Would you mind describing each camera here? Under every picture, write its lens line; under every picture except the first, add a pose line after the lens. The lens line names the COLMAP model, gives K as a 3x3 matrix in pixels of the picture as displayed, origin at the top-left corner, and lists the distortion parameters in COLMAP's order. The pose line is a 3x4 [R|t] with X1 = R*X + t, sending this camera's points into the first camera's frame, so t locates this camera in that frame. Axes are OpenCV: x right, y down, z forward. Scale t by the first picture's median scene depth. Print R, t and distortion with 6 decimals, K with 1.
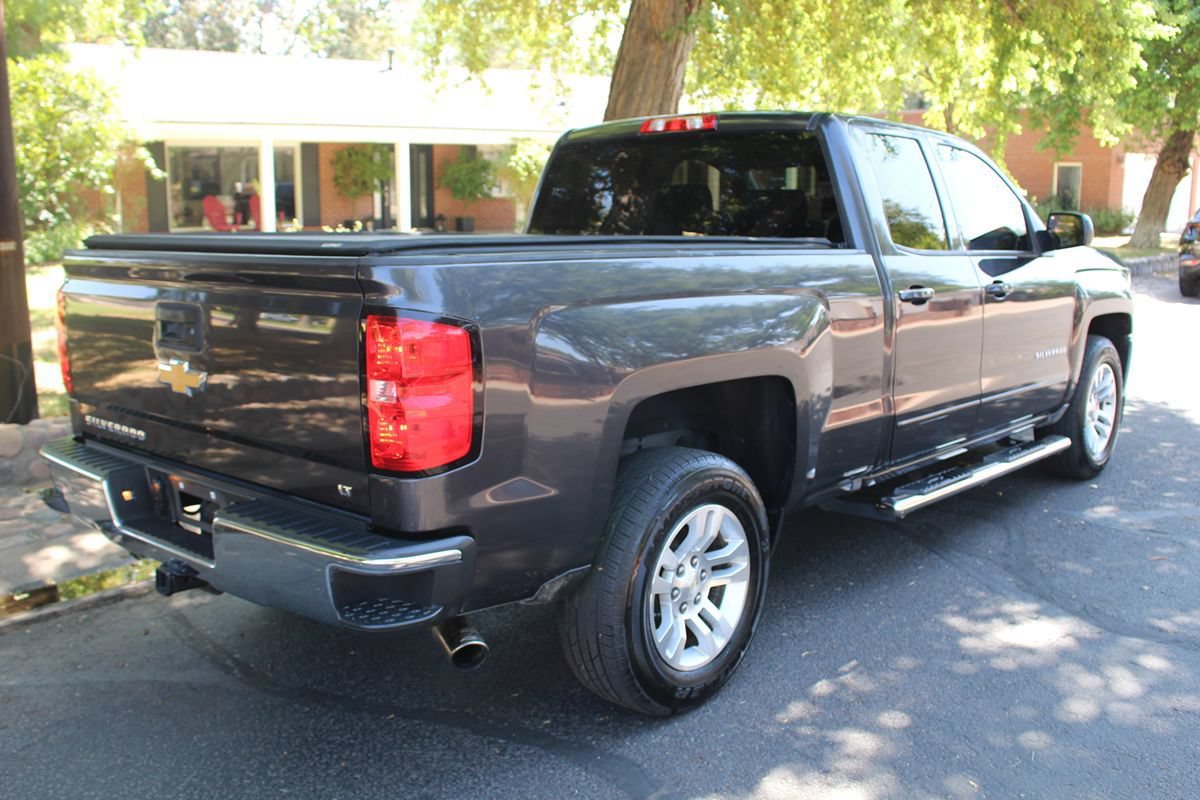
lens RADIAL K [[1129.5, 0, 627.4], [0, 1129.5, 443.9], [0, 0, 1]] dist [-0.097930, 0.000000]
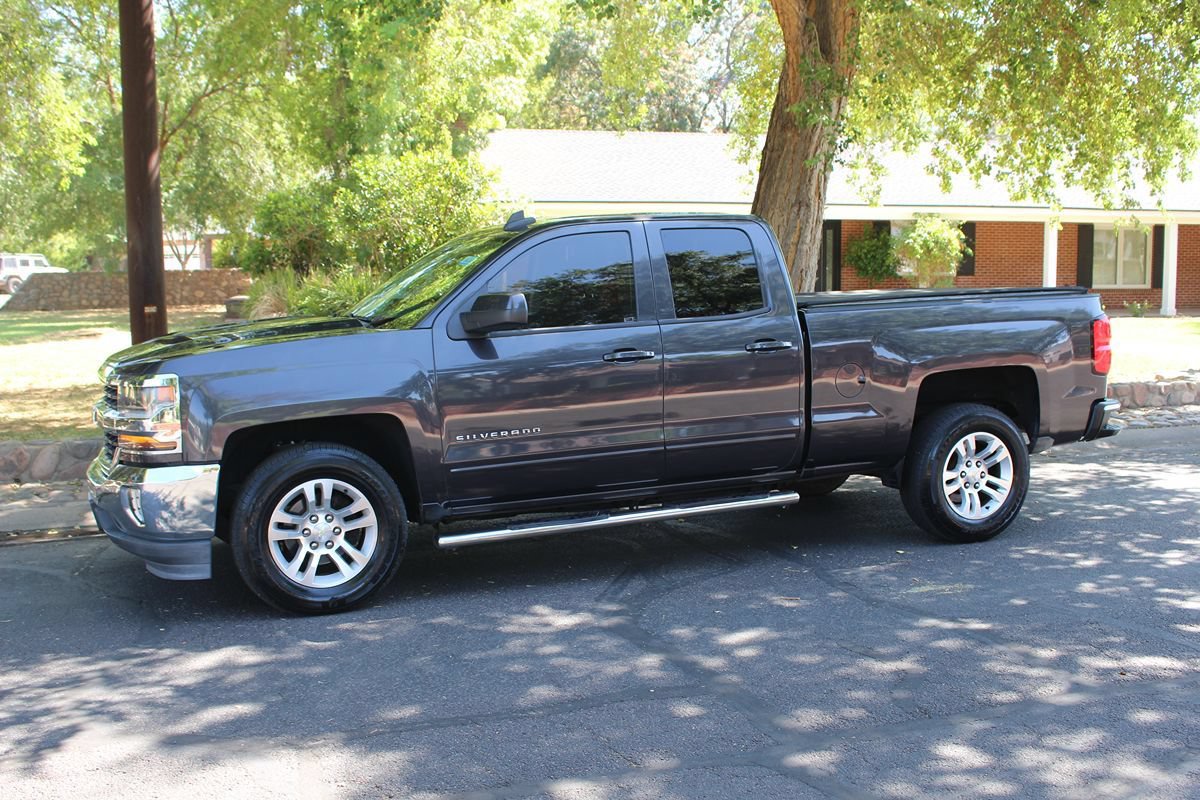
lens RADIAL K [[1290.1, 0, 605.0], [0, 1290.1, 445.7], [0, 0, 1]] dist [-0.104121, 0.000000]
pose [[0.887656, 0.058717, -0.456748, 0.222853], [-0.096908, 0.993445, -0.060621, 0.012890], [0.450195, 0.098073, 0.887528, -0.061896]]
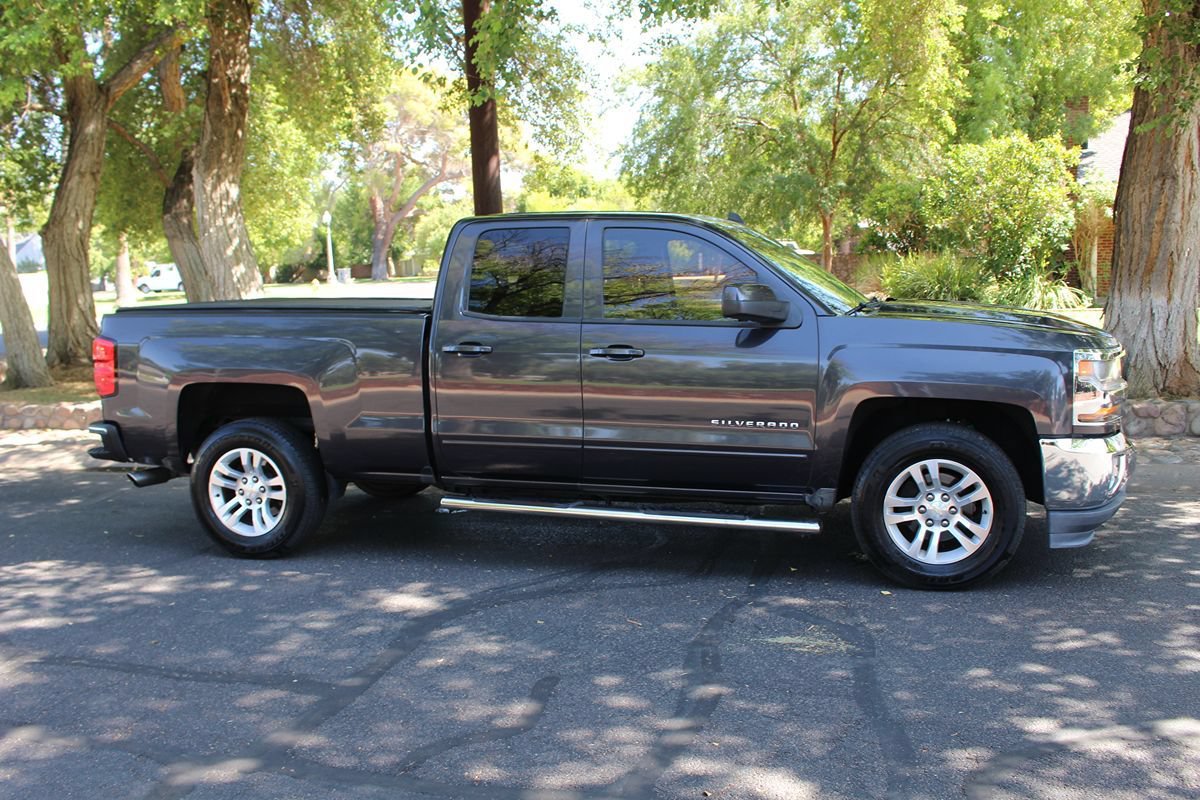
lens RADIAL K [[1129.5, 0, 582.0], [0, 1129.5, 441.8], [0, 0, 1]] dist [-0.097930, 0.000000]
pose [[0.403227, 0.130724, -0.905715, 0.350350], [-0.169933, 0.983226, 0.066257, -0.030603], [0.899183, 0.127195, 0.418677, 0.127429]]
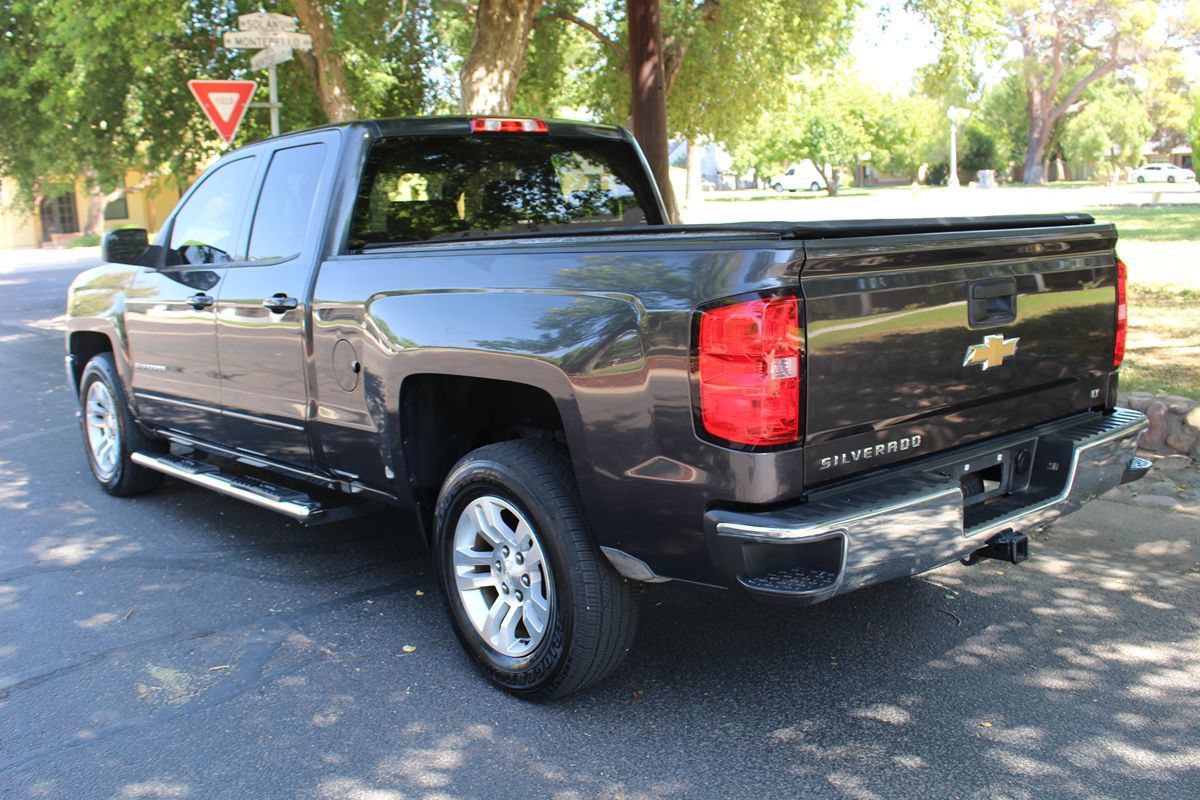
lens RADIAL K [[1191.9, 0, 574.6], [0, 1191.9, 429.3], [0, 0, 1]] dist [-0.083246, 0.000000]
pose [[-0.182353, 0.203751, -0.961890, 0.327703], [-0.181255, 0.954561, 0.236560, -0.084138], [0.966382, 0.217485, -0.137136, 0.367844]]
